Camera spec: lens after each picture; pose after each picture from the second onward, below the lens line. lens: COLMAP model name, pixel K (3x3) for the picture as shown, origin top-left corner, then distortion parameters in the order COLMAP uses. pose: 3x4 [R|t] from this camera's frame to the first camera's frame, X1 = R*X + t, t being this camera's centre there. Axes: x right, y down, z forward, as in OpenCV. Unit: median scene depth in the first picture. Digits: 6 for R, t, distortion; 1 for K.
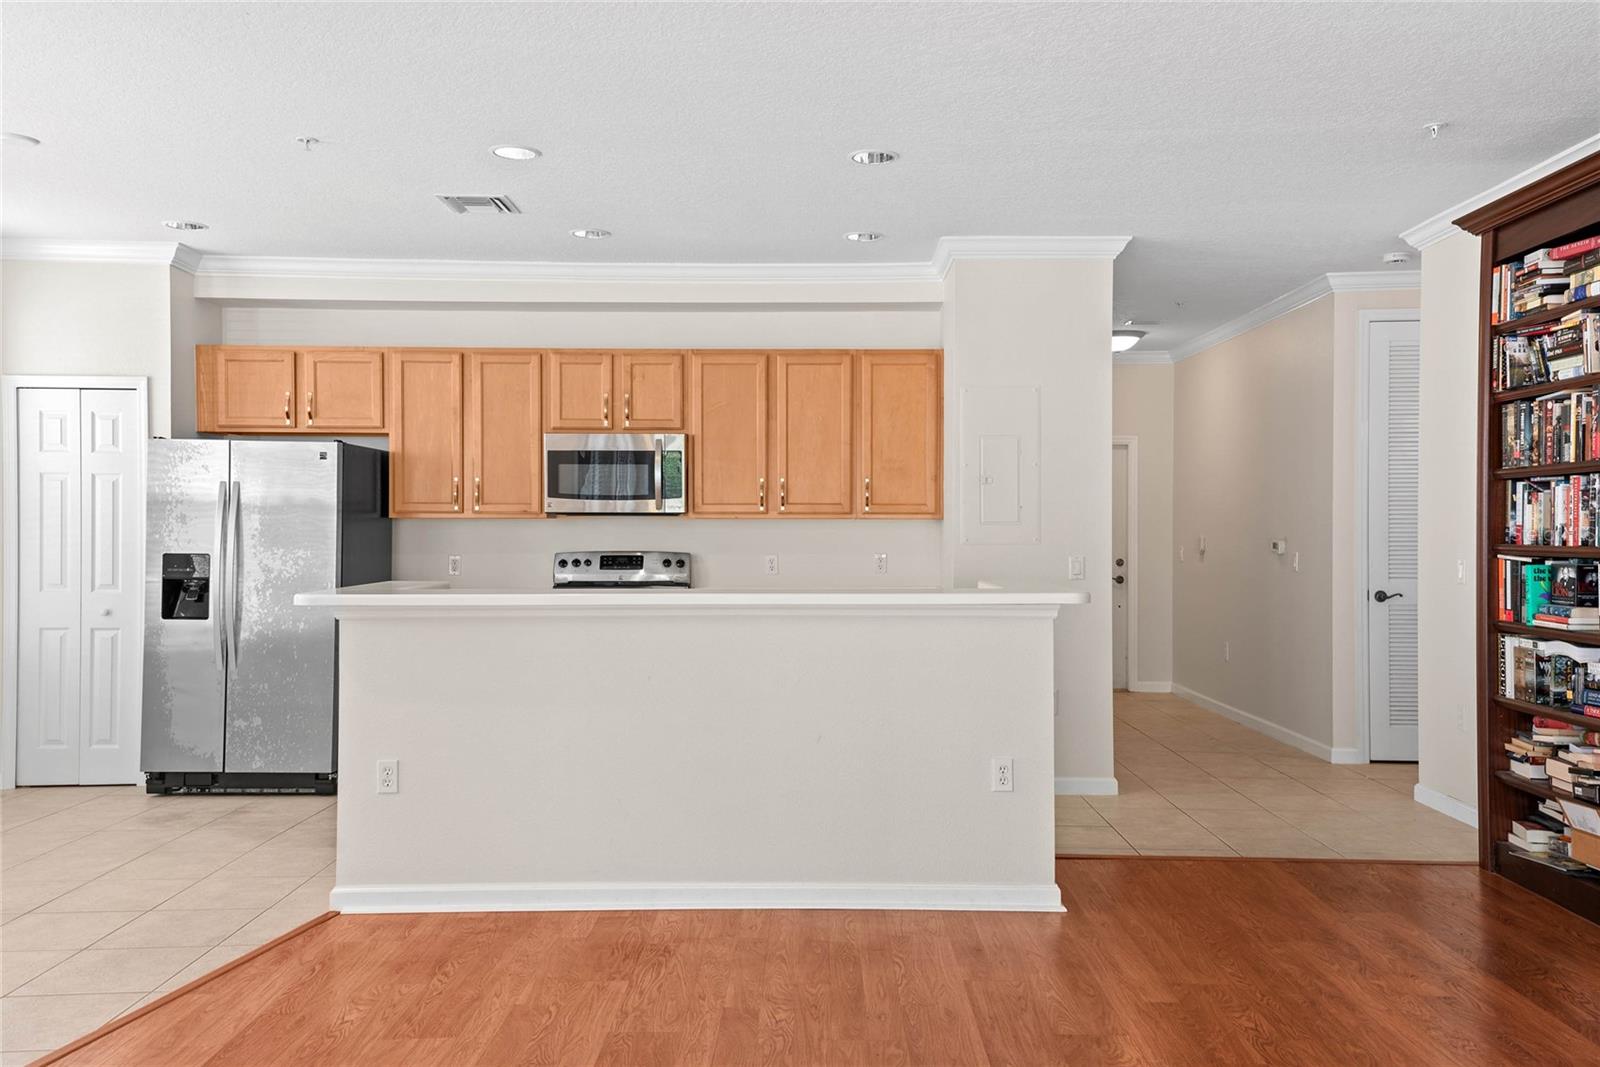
lens RADIAL K [[1339.3, 0, 801.2], [0, 1339.3, 531.2], [0, 0, 1]] dist [0.115687, 0.006096]
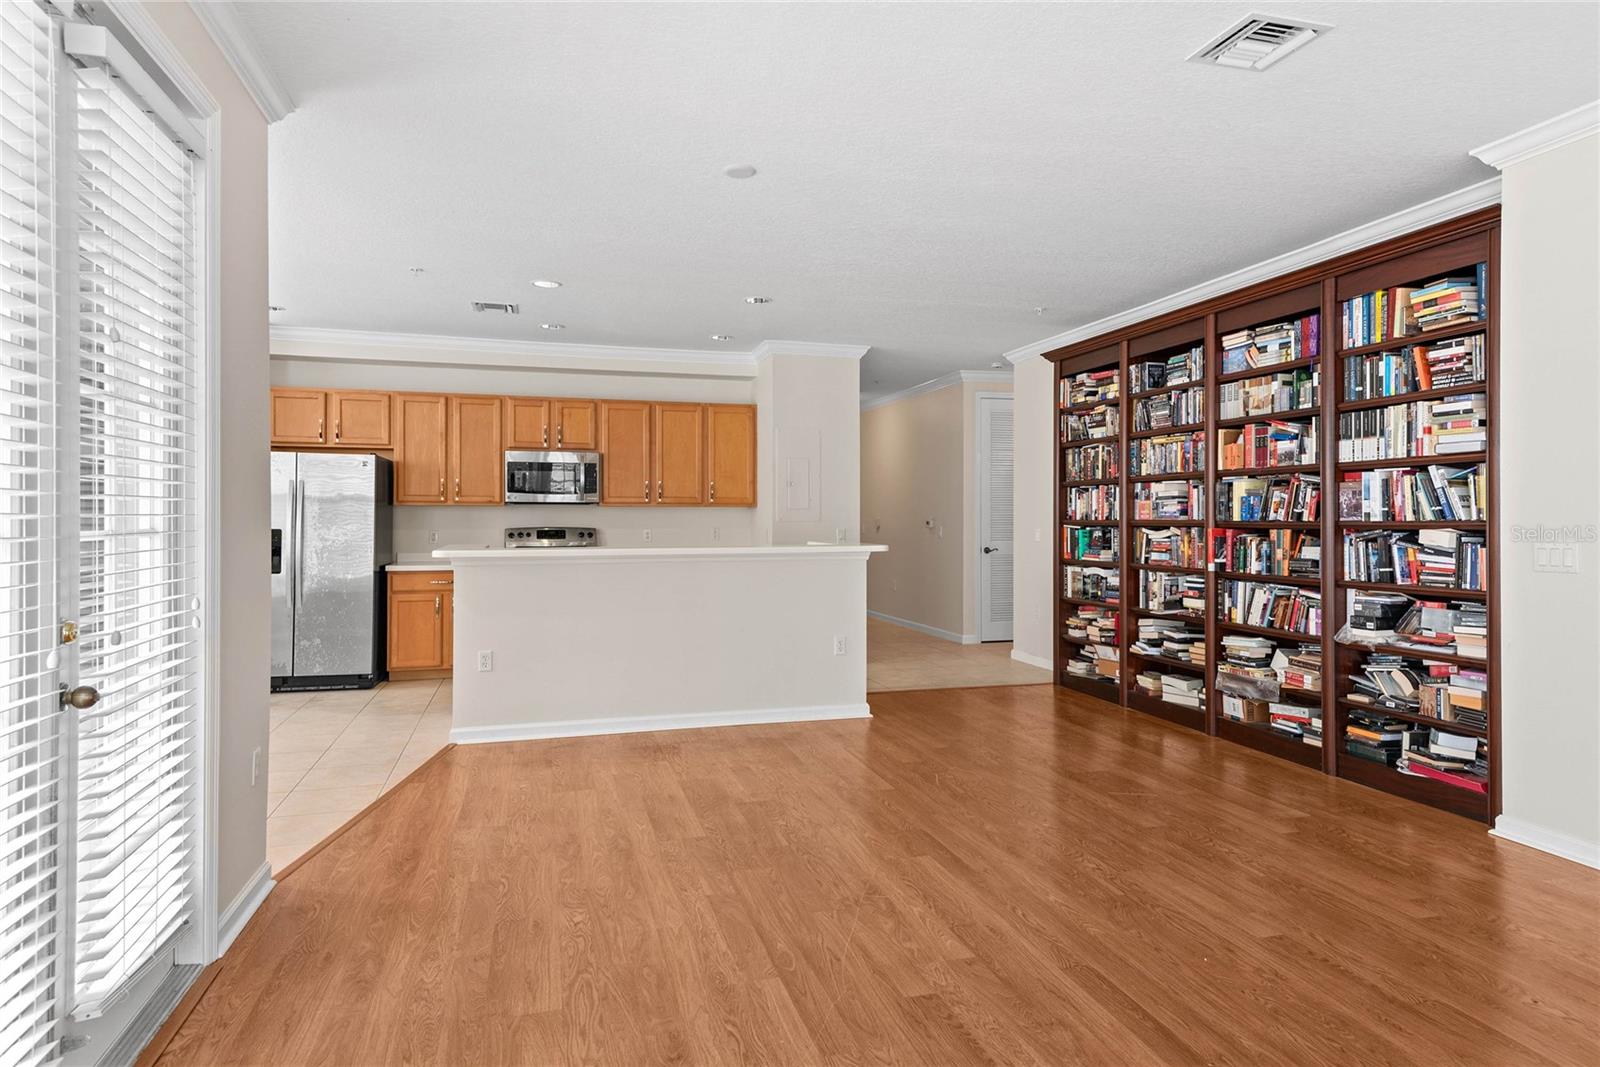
lens RADIAL K [[954.8, 0, 812.5], [0, 954.8, 512.7], [0, 0, 1]] dist [0.042170, -0.005239]
pose [[0.958559, 0.000333, 0.284893, -0.179567], [0.001249, 0.999985, -0.005372, 0.004973], [-0.284890, 0.005505, 0.958544, -0.163652]]
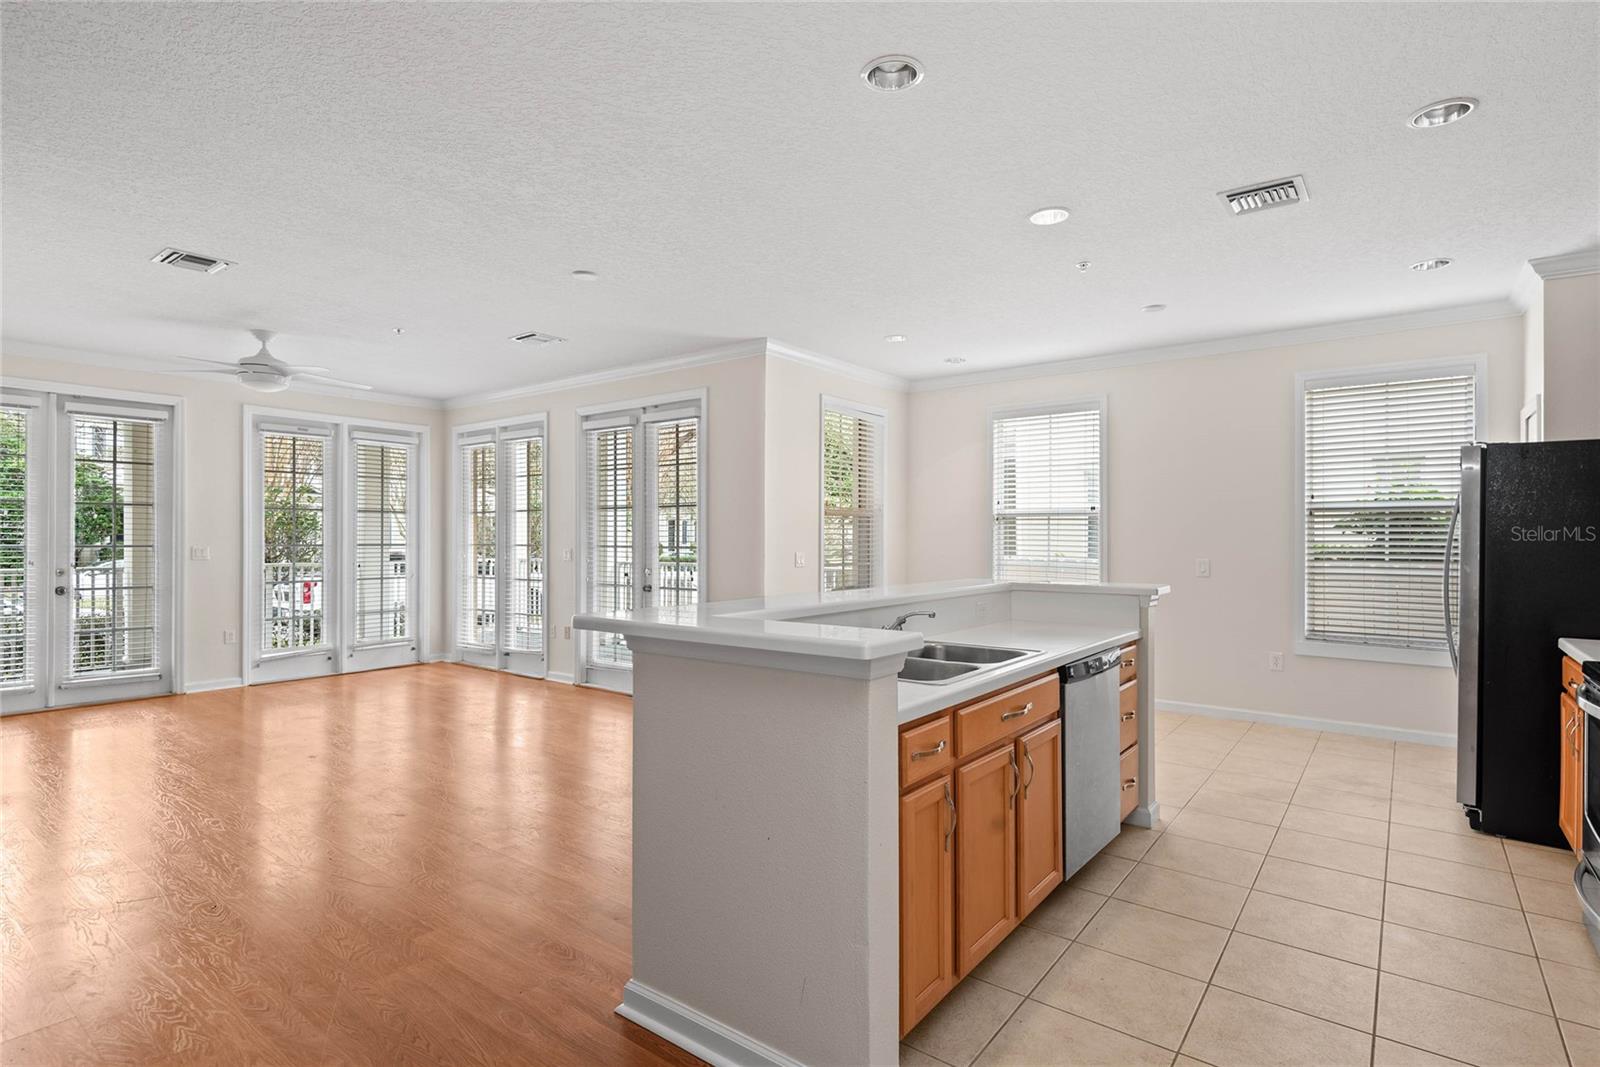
lens RADIAL K [[786.2, 0, 817.6], [0, 786.2, 533.9], [0, 0, 1]] dist [-0.005421, -0.006632]
pose [[-0.592556, -0.002173, -0.805526, 0.351854], [-0.001918, 0.999997, -0.001287, -0.005335], [0.805527, 0.000782, -0.592558, 0.961901]]
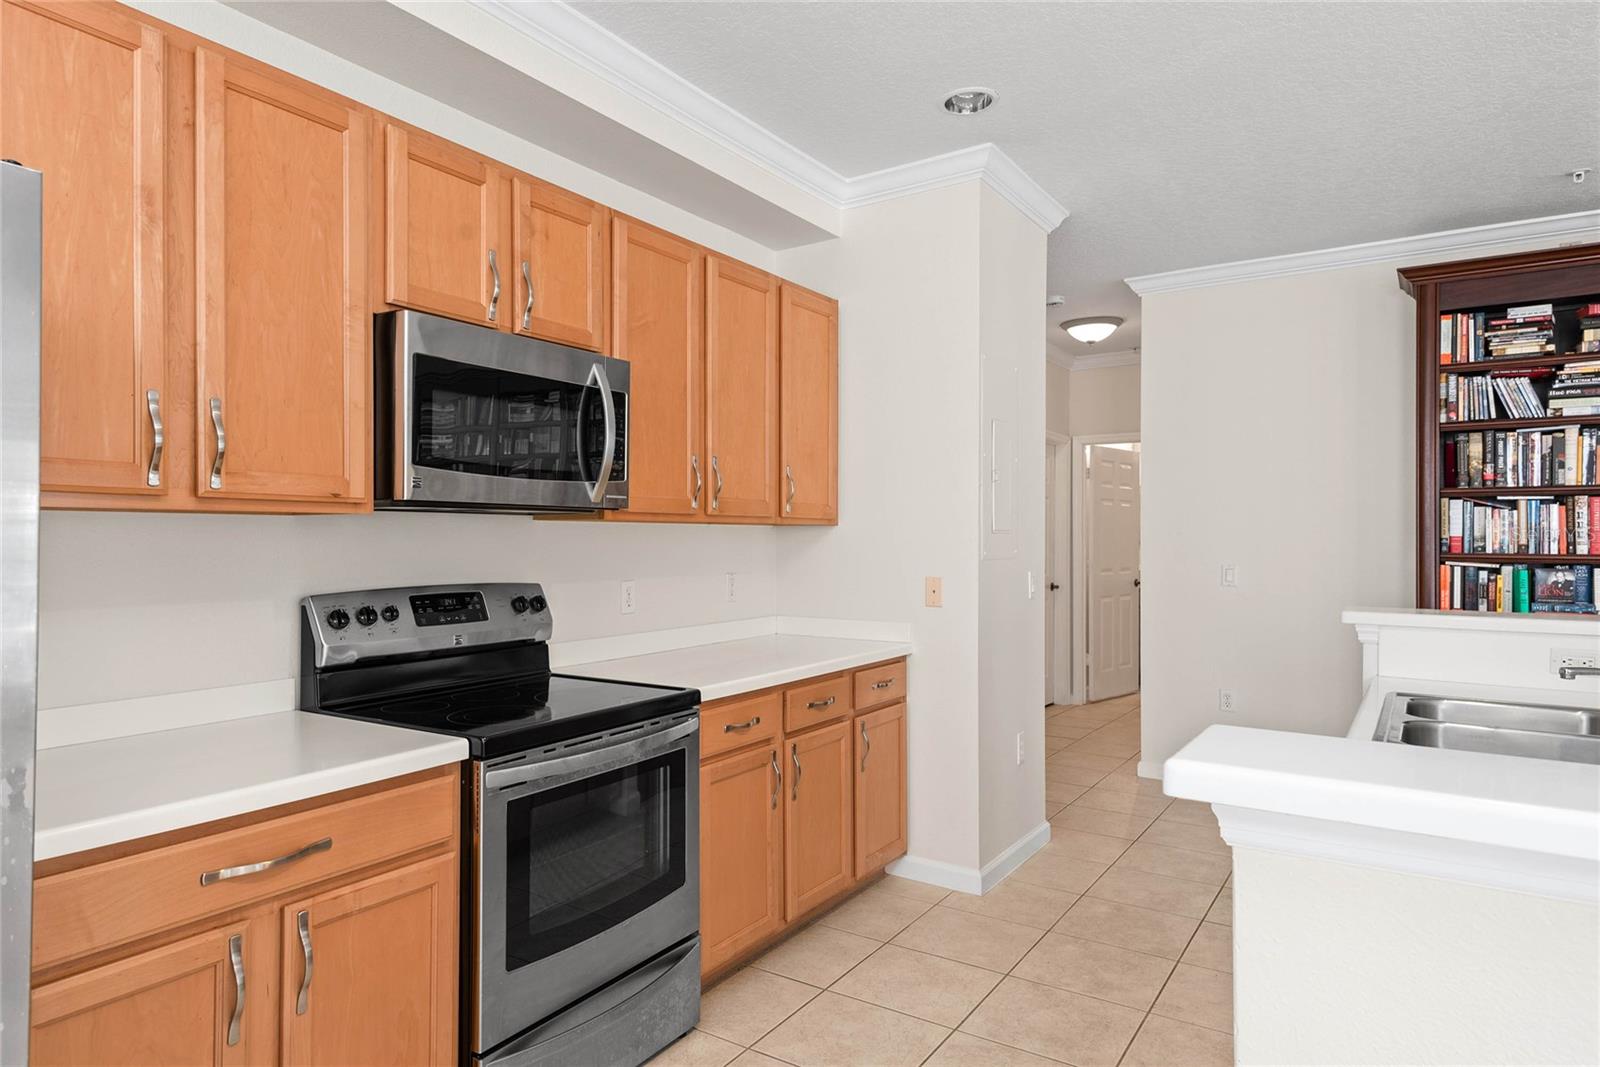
lens RADIAL K [[984.3, 0, 744.8], [0, 984.3, 526.6], [0, 0, 1]] dist [0.028914, -0.000462]
pose [[0.563051, 0.009038, 0.826373, -0.413939], [0.000571, 0.999936, -0.011325, -0.002612], [-0.826422, 0.006848, 0.563010, 0.798817]]
